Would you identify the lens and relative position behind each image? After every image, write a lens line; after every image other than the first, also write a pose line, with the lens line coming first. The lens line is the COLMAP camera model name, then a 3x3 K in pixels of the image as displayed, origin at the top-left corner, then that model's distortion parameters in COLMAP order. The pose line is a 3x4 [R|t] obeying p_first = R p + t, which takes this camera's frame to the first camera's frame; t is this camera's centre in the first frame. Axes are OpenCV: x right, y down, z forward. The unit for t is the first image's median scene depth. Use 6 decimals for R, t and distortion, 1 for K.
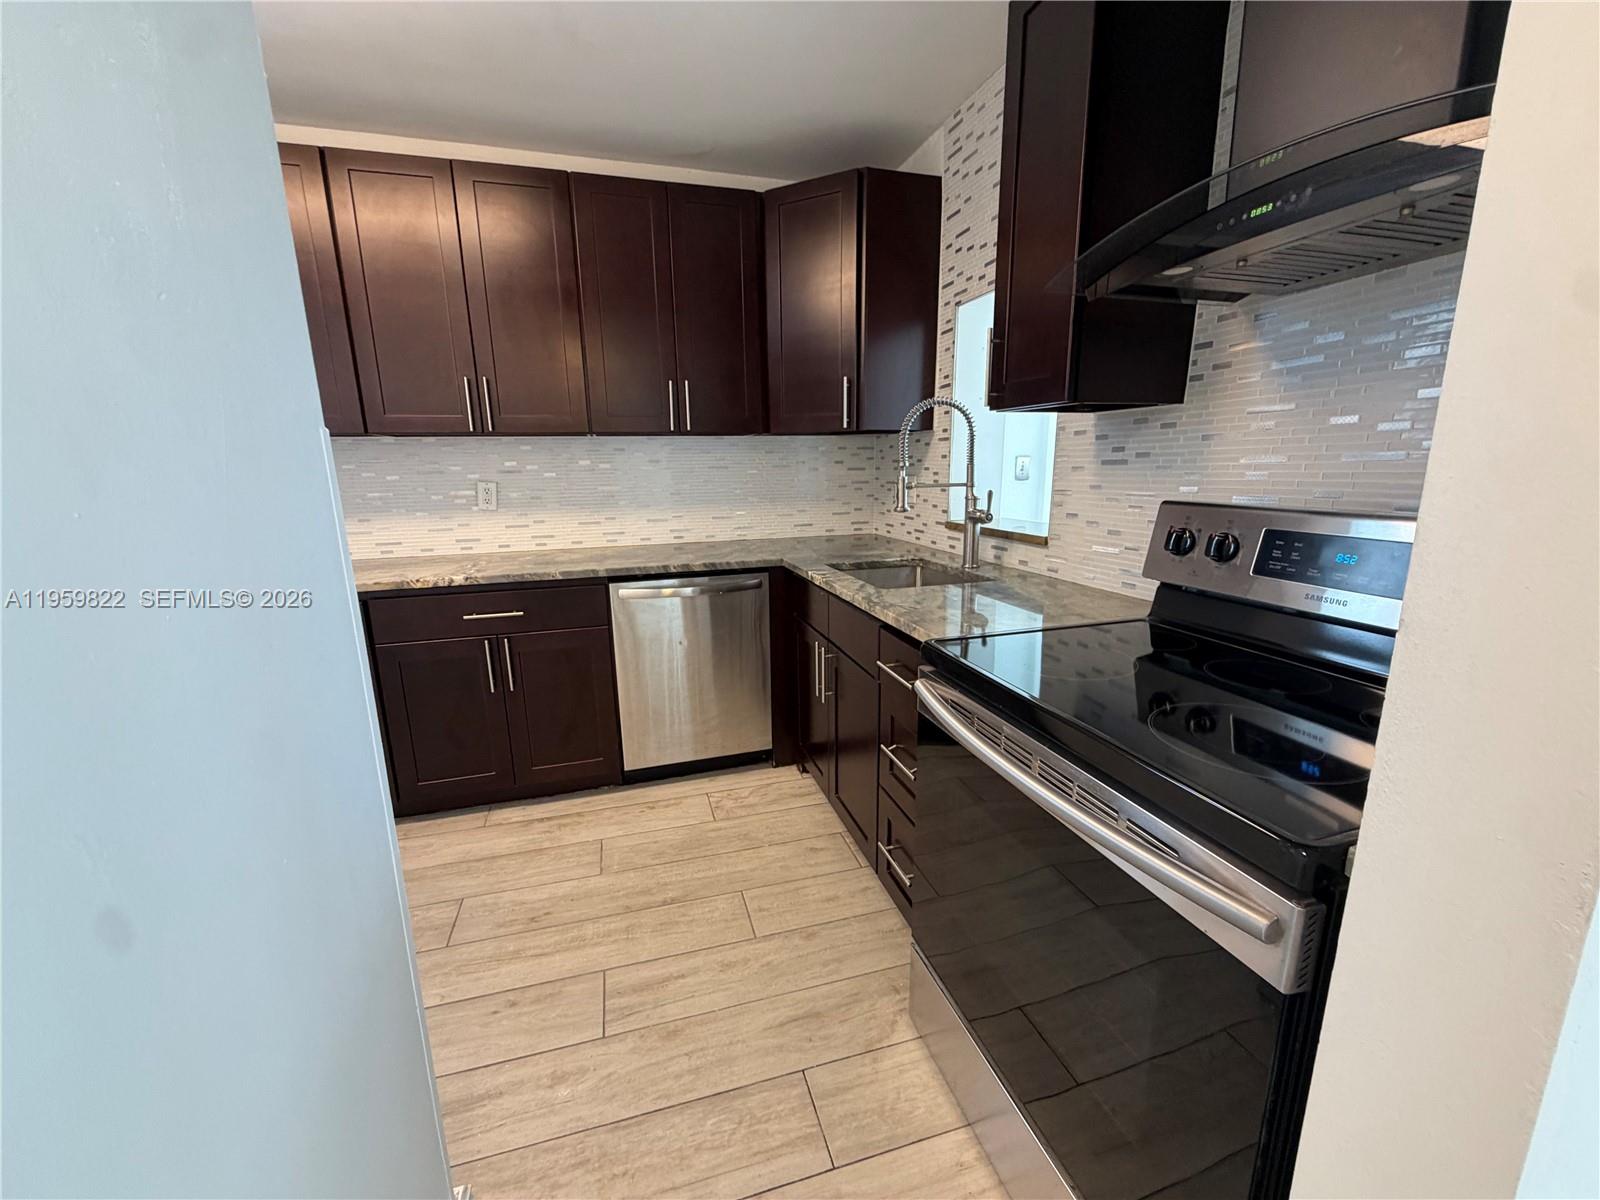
lens RADIAL K [[636.5, 0, 797.6], [0, 636.5, 600.6], [0, 0, 1]] dist [-0.000556, -0.000204]
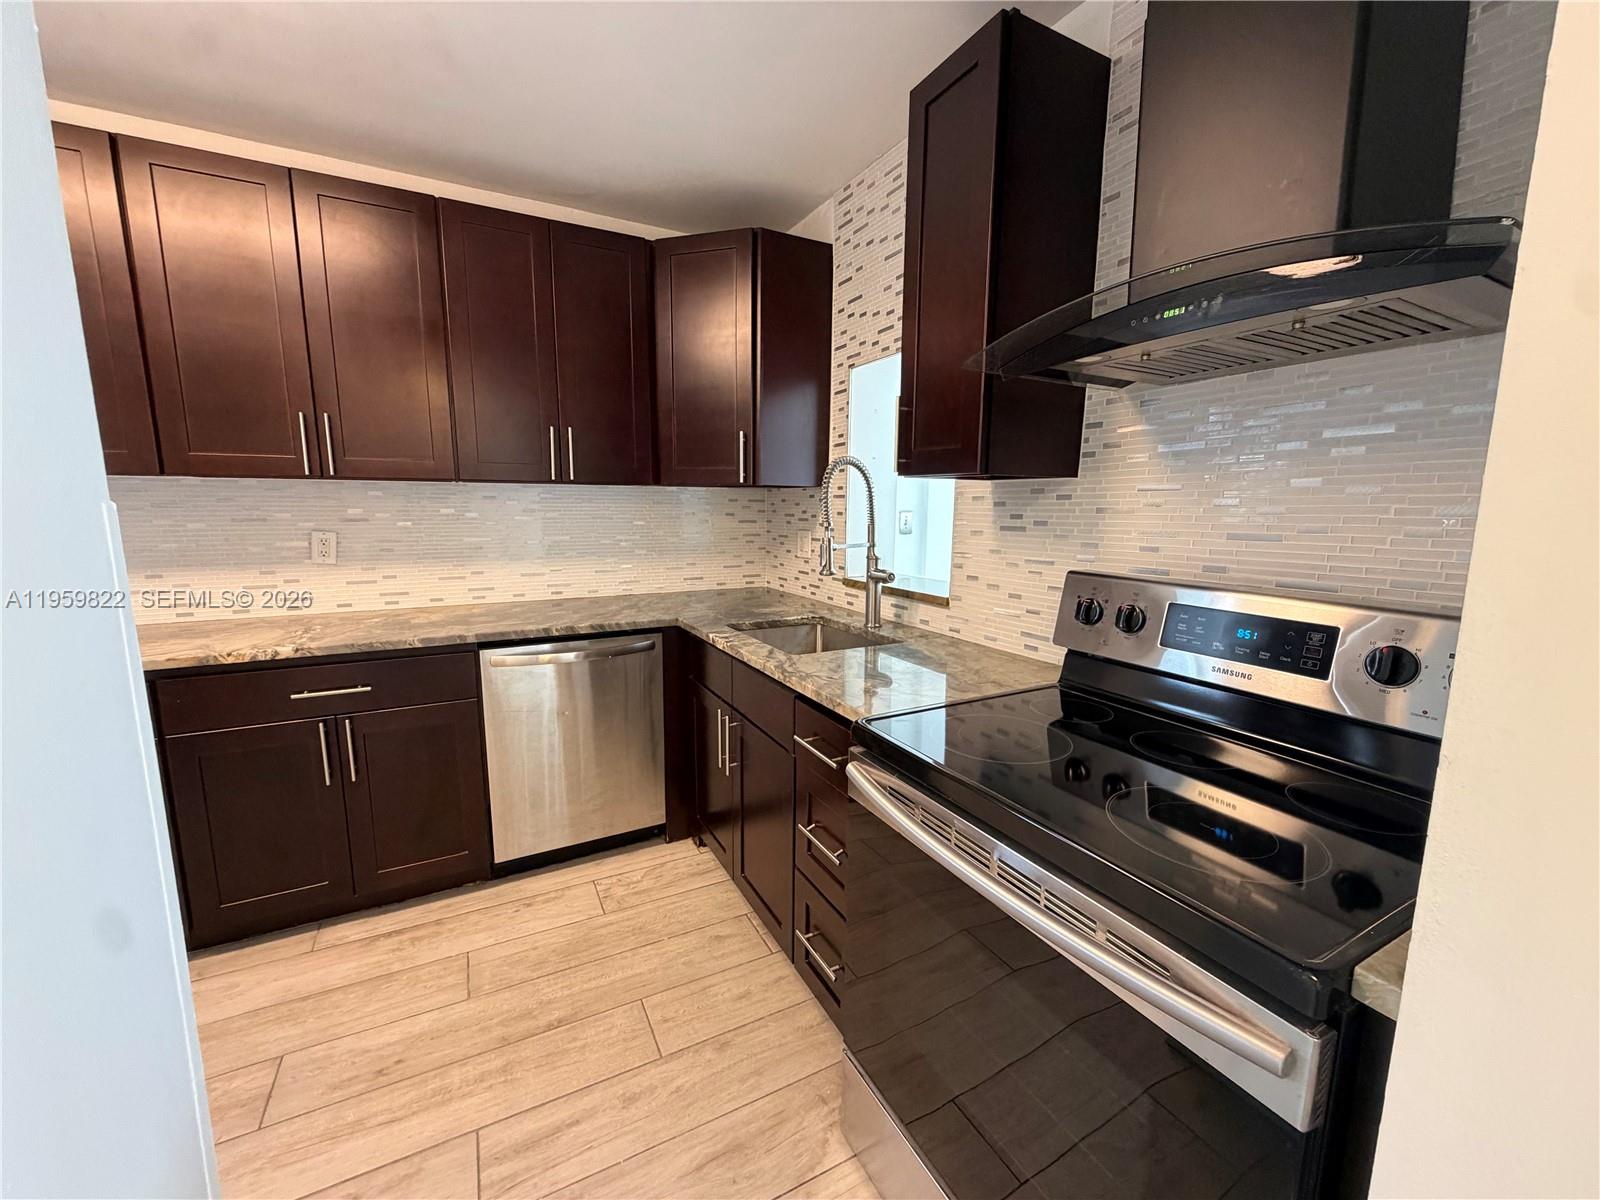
lens RADIAL K [[636.5, 0, 797.2], [0, 636.5, 600.5], [0, 0, 1]] dist [-0.000556, -0.000204]
pose [[0.980121, -0.007400, 0.198261, -0.041963], [0.019980, 0.997906, -0.061525, -0.034922], [-0.197390, 0.064263, 0.978216, 0.050091]]
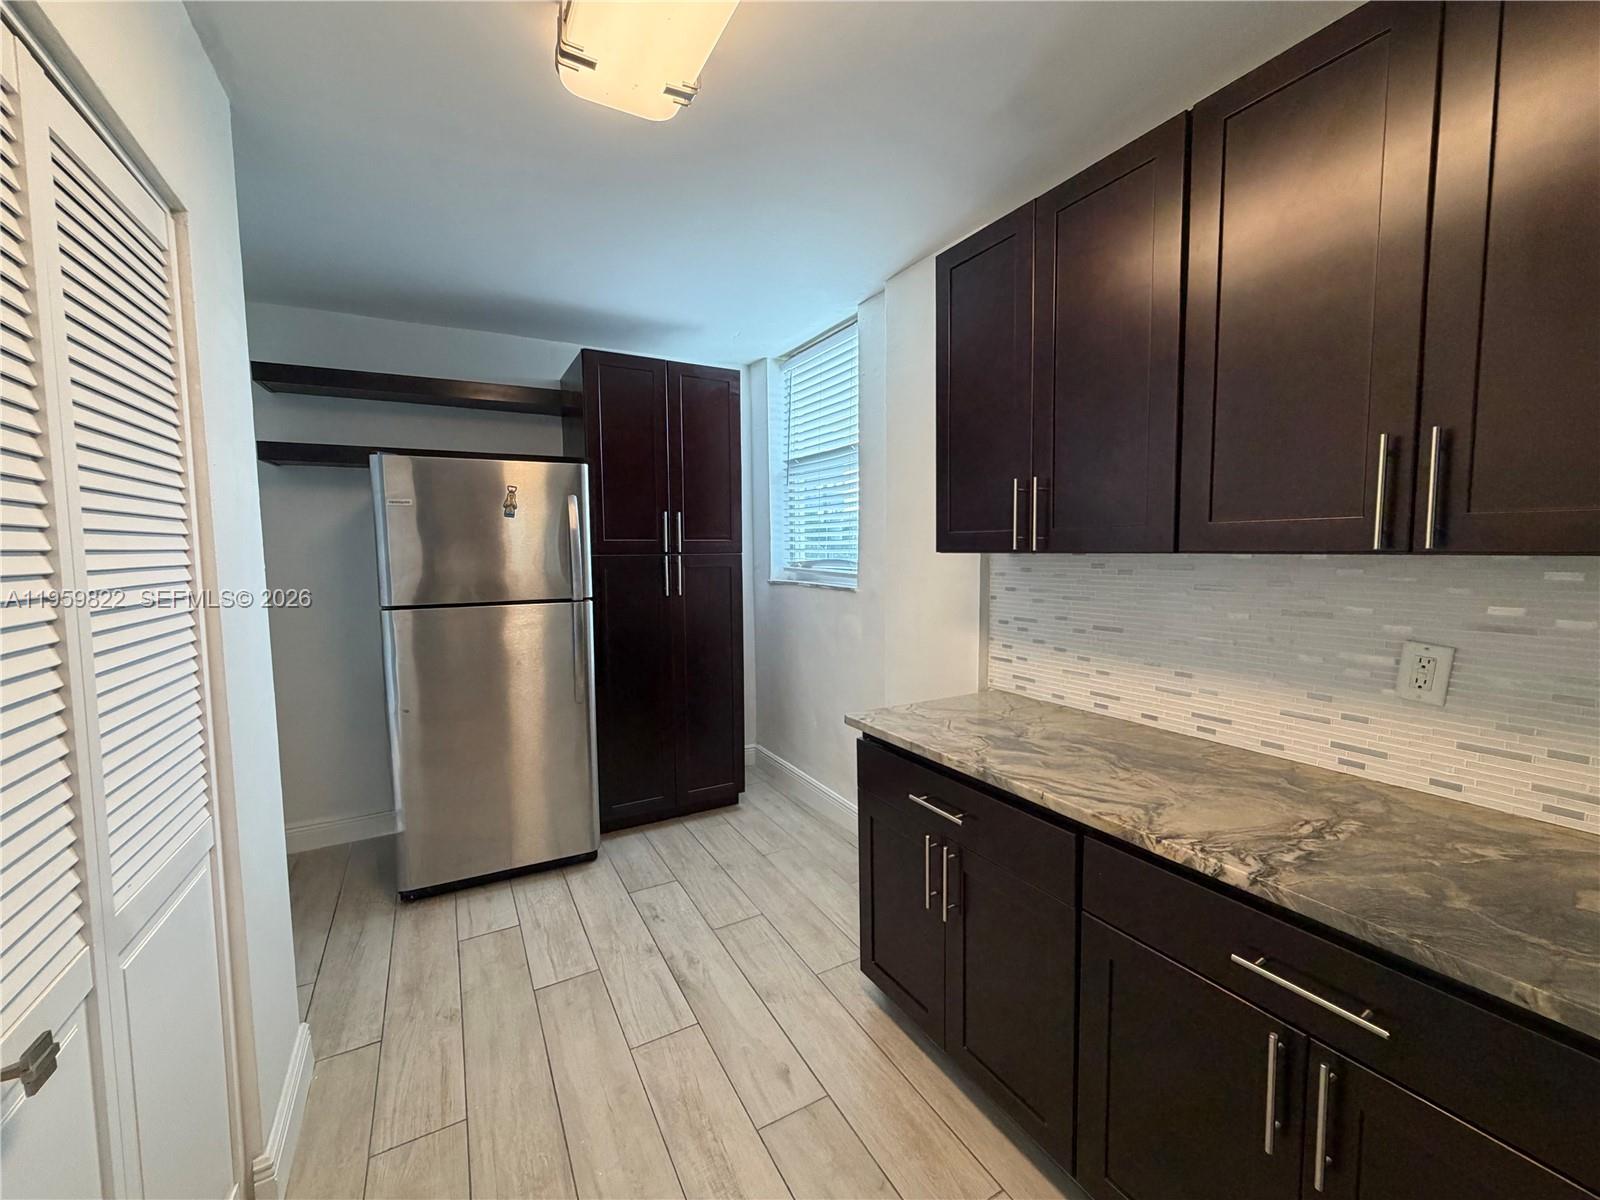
lens RADIAL K [[636.5, 0, 798.5], [0, 636.5, 600.6], [0, 0, 1]] dist [-0.000556, -0.000204]
pose [[0.223356, 0.093512, -0.970241, -0.175982], [-0.200923, 0.978428, 0.048047, -0.184900], [0.953804, 0.184212, 0.237327, 0.552594]]
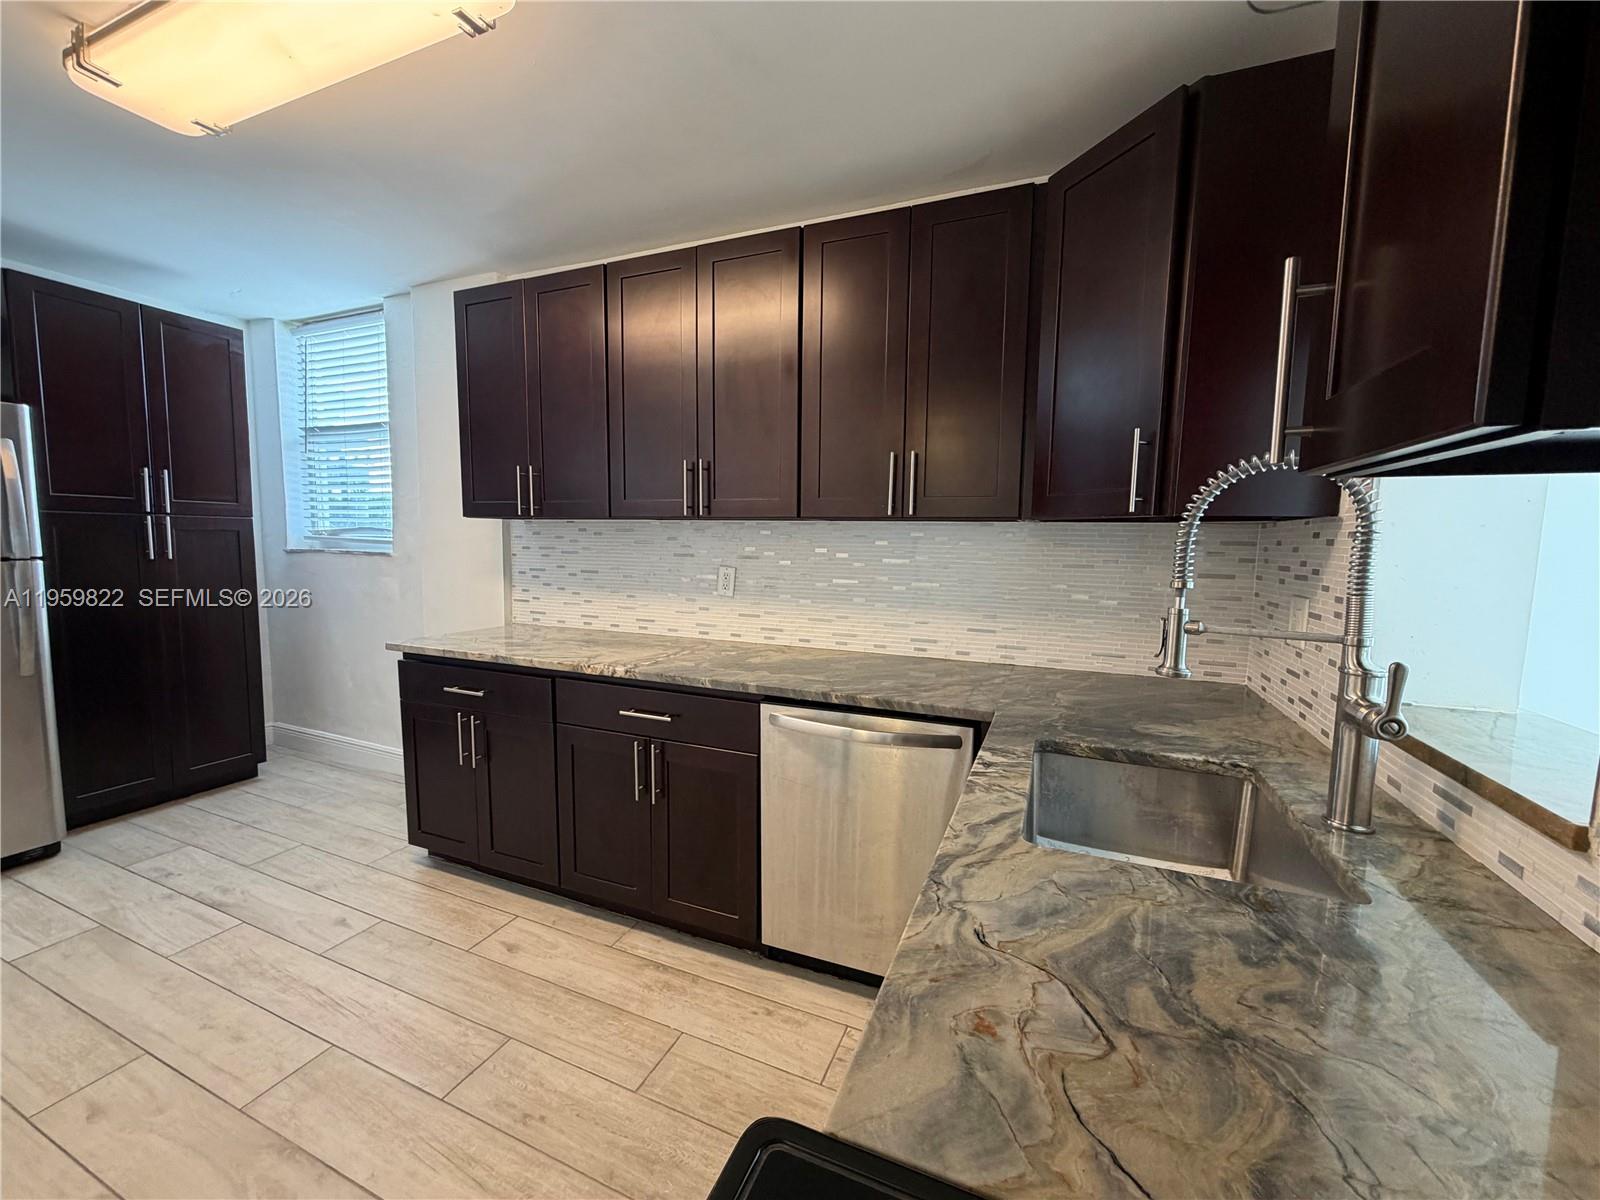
lens RADIAL K [[636.5, 0, 798.6], [0, 636.5, 599.1], [0, 0, 1]] dist [-0.000556, -0.000204]
pose [[0.773867, 0.086877, -0.627361, 0.246809], [-0.162094, 0.984725, -0.063583, -0.120163], [0.612254, 0.150896, 0.776128, 0.419422]]
